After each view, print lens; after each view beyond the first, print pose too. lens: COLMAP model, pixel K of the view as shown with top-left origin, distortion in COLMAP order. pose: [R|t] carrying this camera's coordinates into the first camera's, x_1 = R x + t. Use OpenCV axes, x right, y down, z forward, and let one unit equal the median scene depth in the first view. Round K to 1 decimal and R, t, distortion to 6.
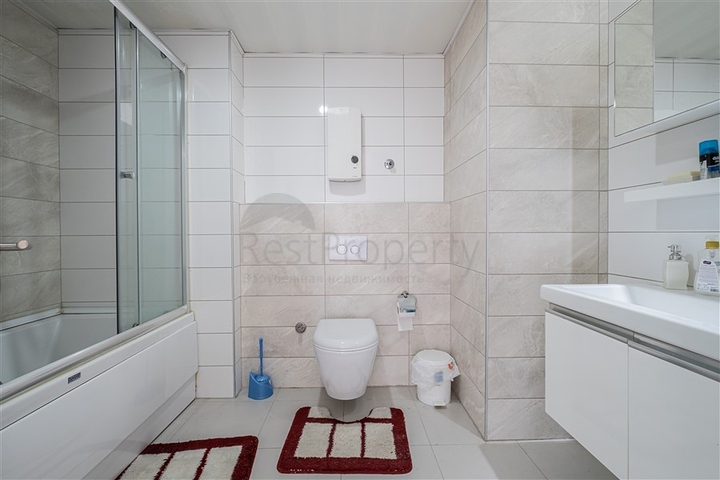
lens RADIAL K [[313.9, 0, 360.7], [0, 313.9, 238.7], [0, 0, 1]] dist [-0.007807, 0.000086]
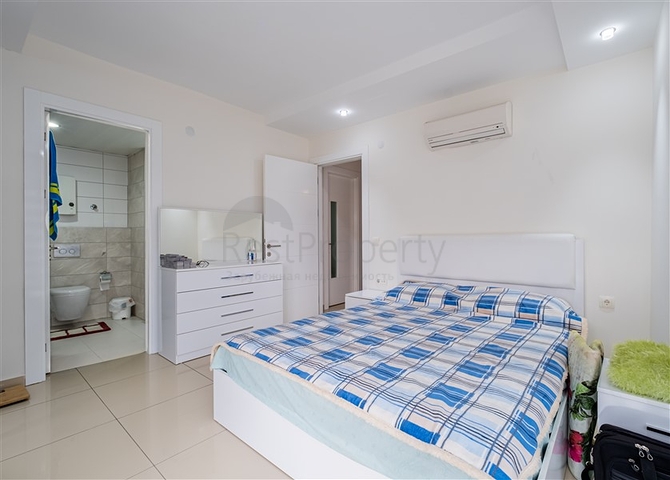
lens RADIAL K [[304.8, 0, 339.0], [0, 304.8, 240.3], [0, 0, 1]] dist [0.004429, 0.000312]
pose [[0.678338, -0.002241, 0.734747, -0.286461], [0.011125, 0.999912, -0.007221, -0.001545], [-0.734666, 0.013073, 0.678303, -1.477355]]
